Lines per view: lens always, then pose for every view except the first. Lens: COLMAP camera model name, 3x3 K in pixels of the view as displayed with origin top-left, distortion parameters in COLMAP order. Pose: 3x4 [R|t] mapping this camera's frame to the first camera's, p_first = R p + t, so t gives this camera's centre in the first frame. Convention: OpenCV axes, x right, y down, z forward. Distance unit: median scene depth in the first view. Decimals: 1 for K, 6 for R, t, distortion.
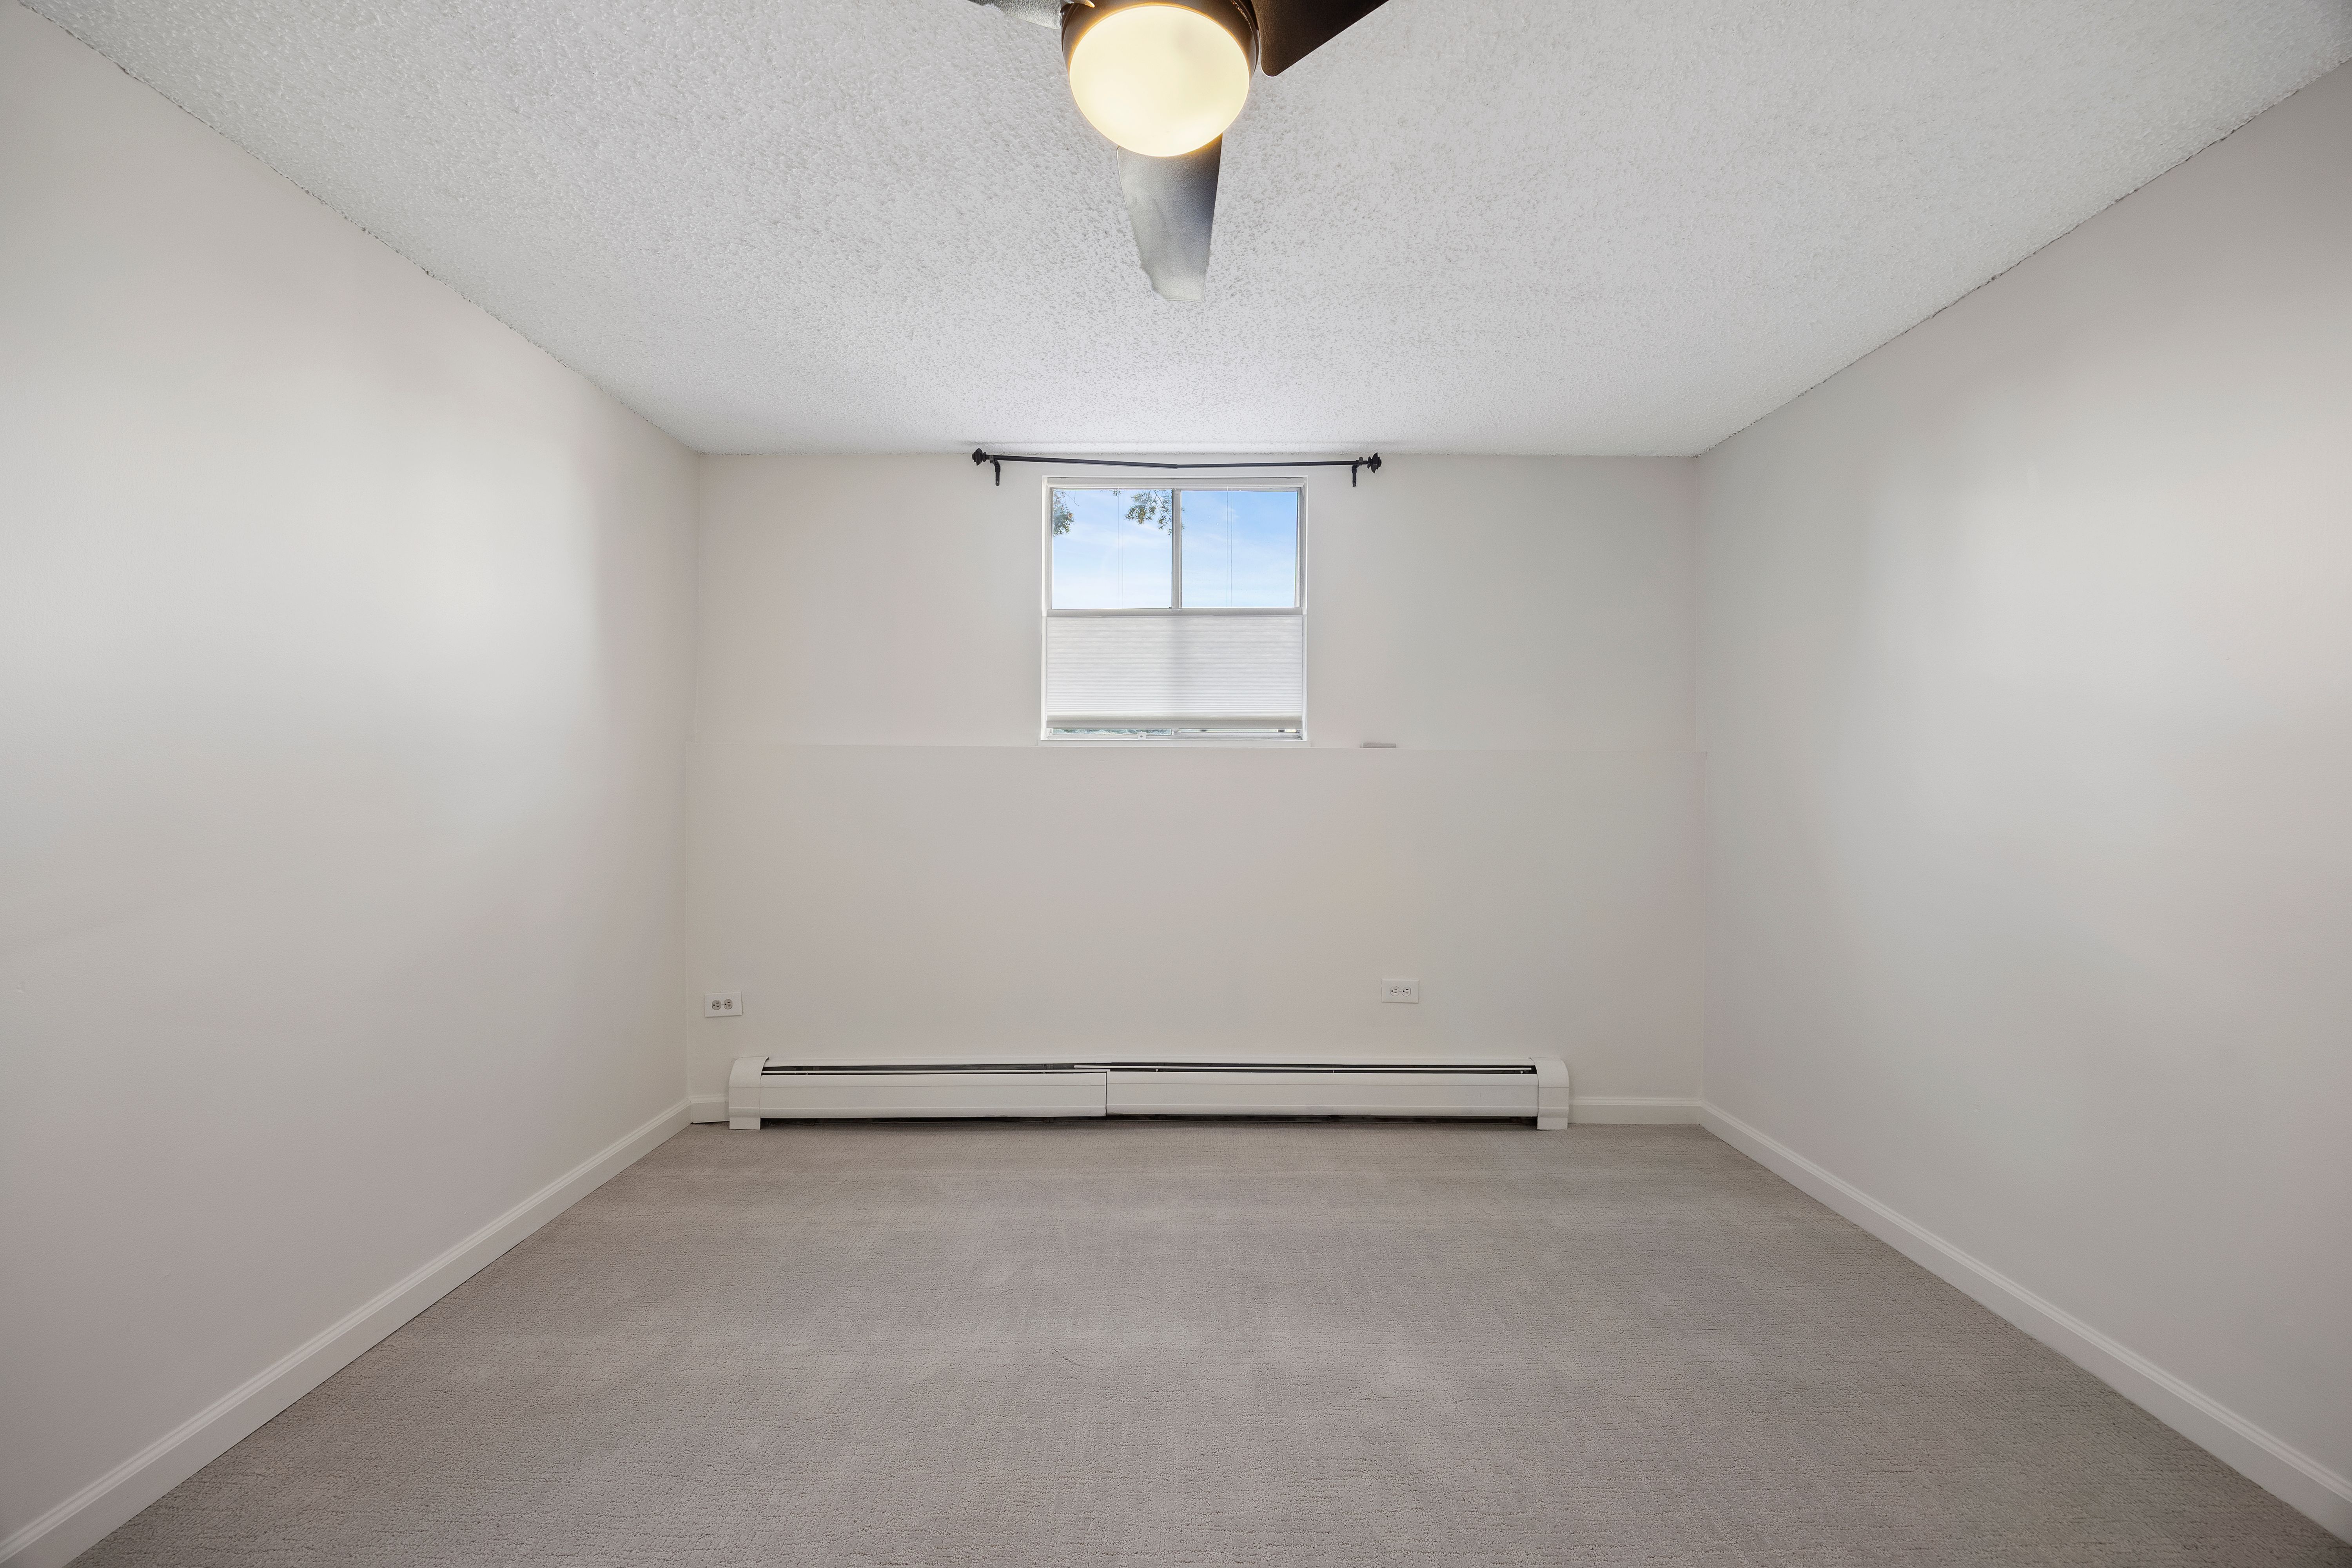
lens RADIAL K [[929.8, 0, 1176.8], [0, 929.8, 780.2], [0, 0, 1]] dist [0.007577, -0.003048]
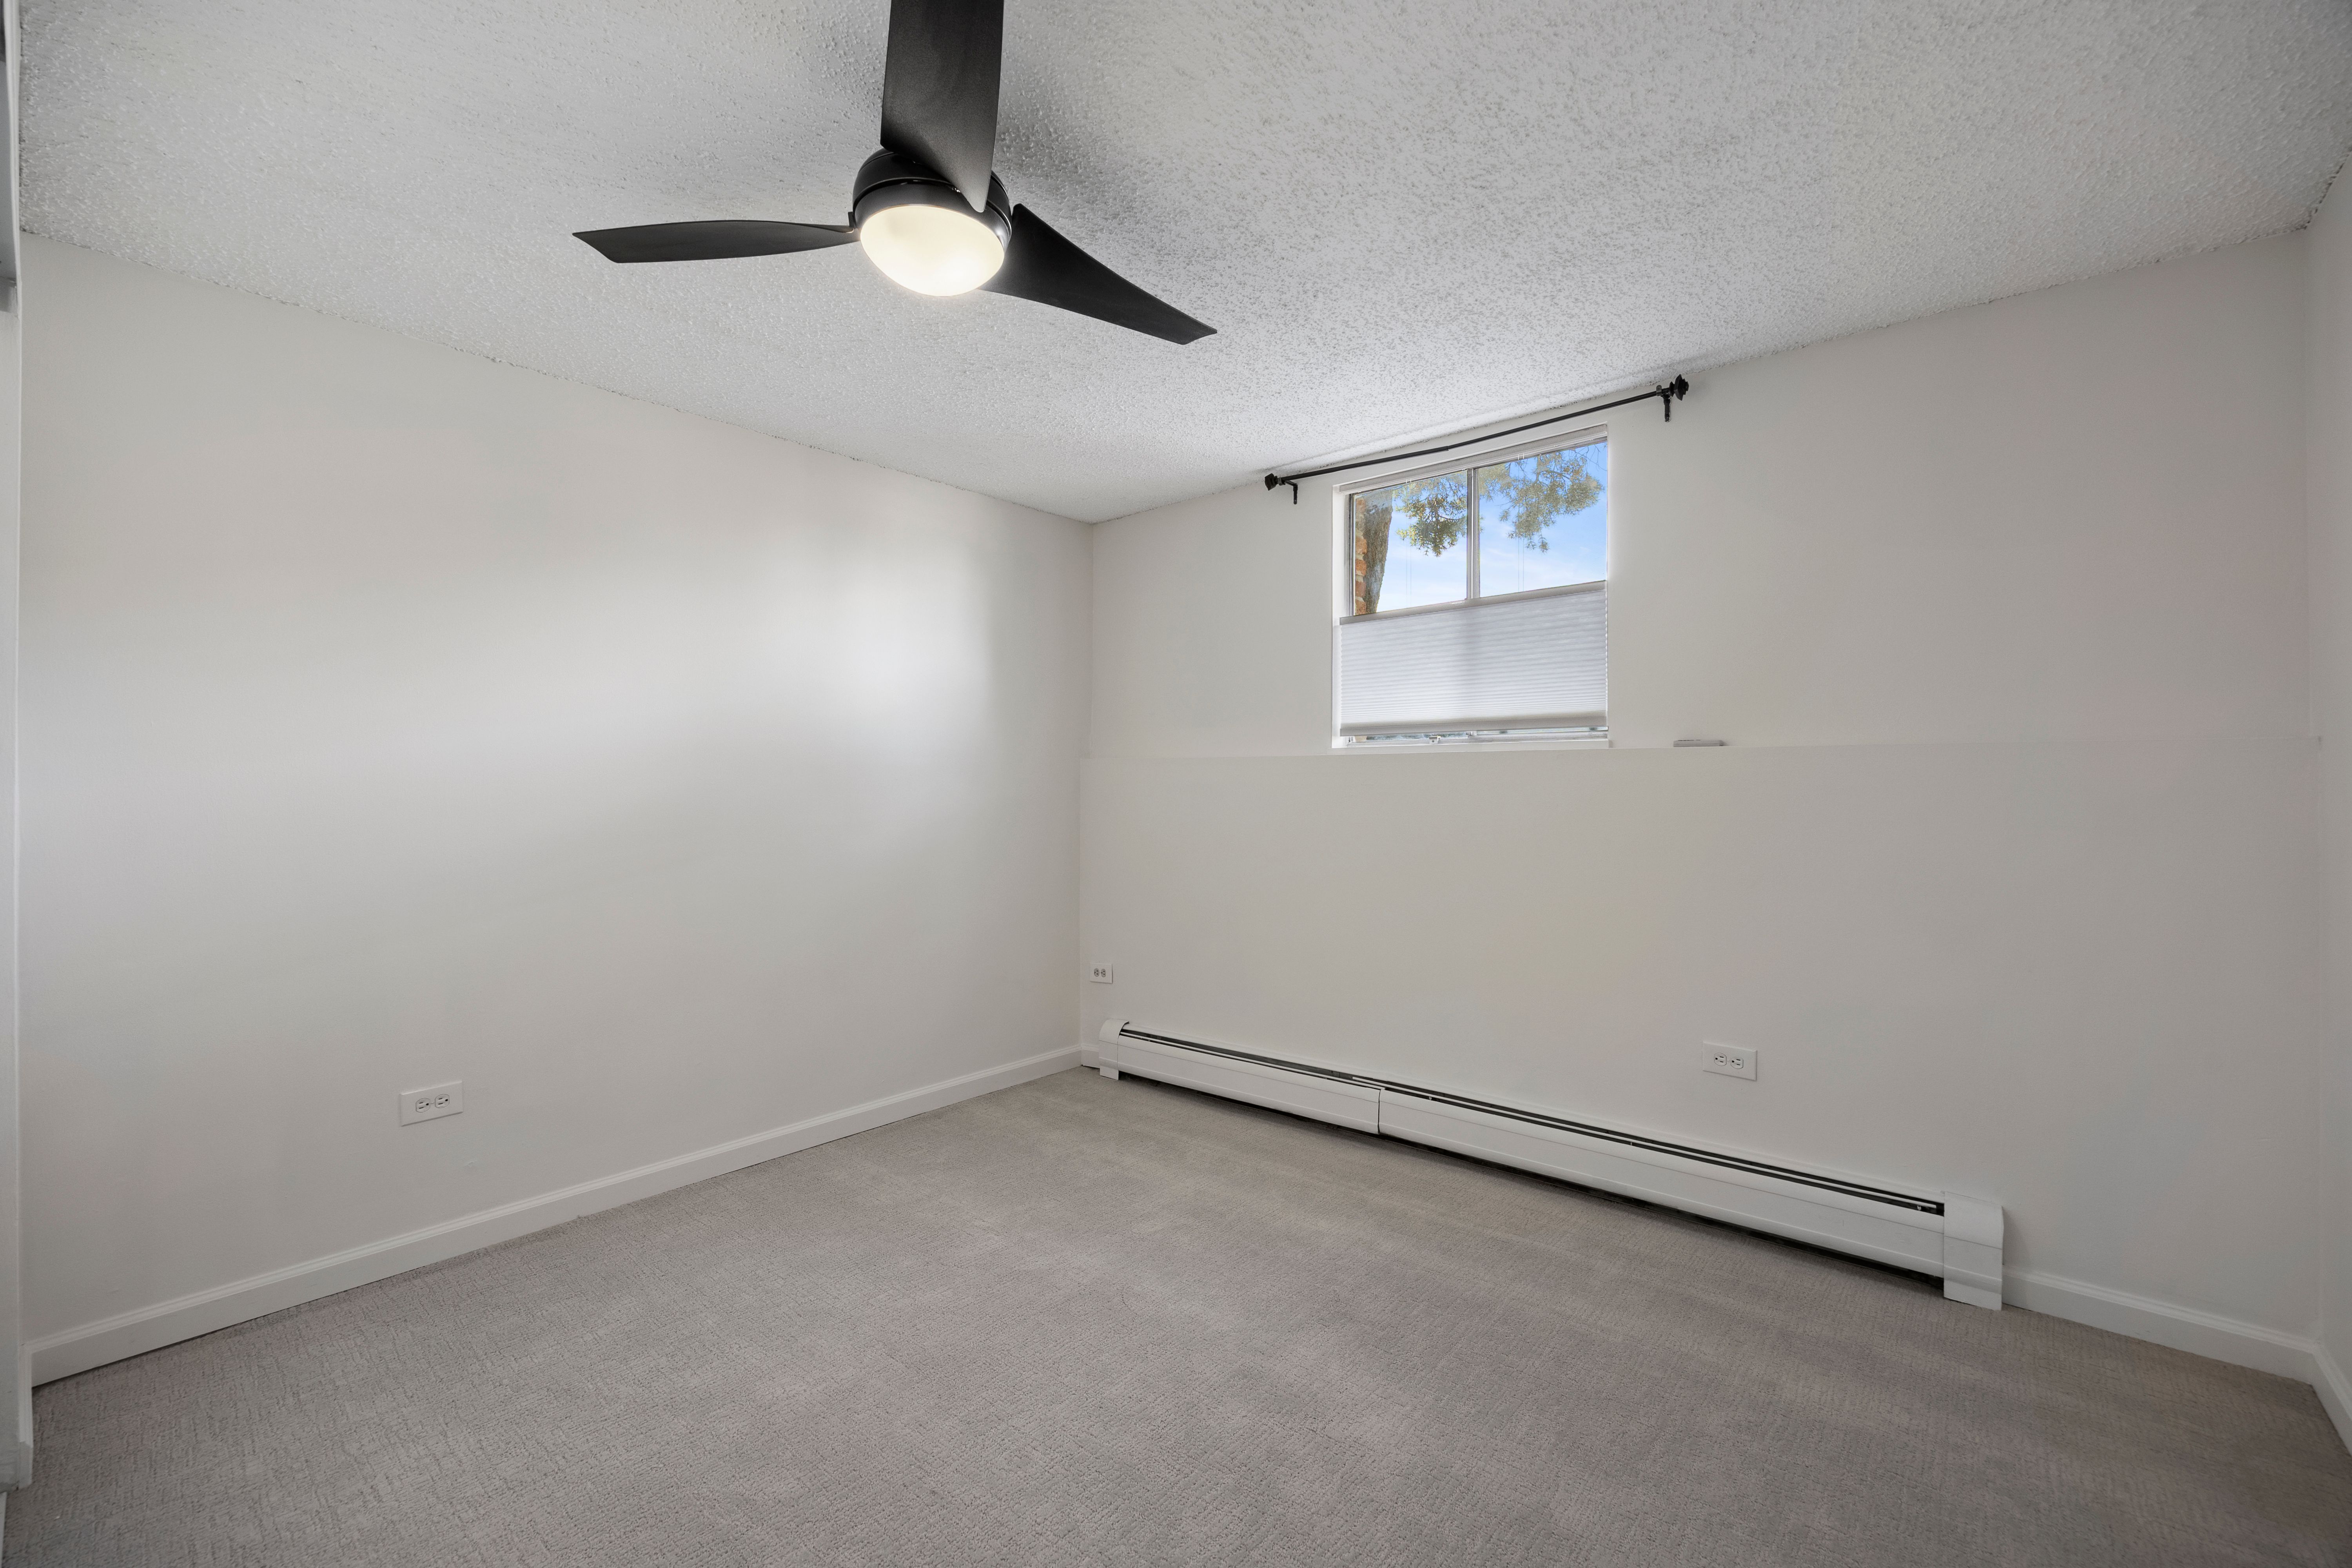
lens RADIAL K [[996.8, 0, 1165.2], [0, 996.8, 786.5], [0, 0, 1]] dist [0.004077, 0.000518]
pose [[0.754826, -0.003746, -0.655914, 0.435886], [0.001933, 0.999992, -0.003486, 0.001284], [0.655922, 0.001364, 0.754828, 0.069057]]
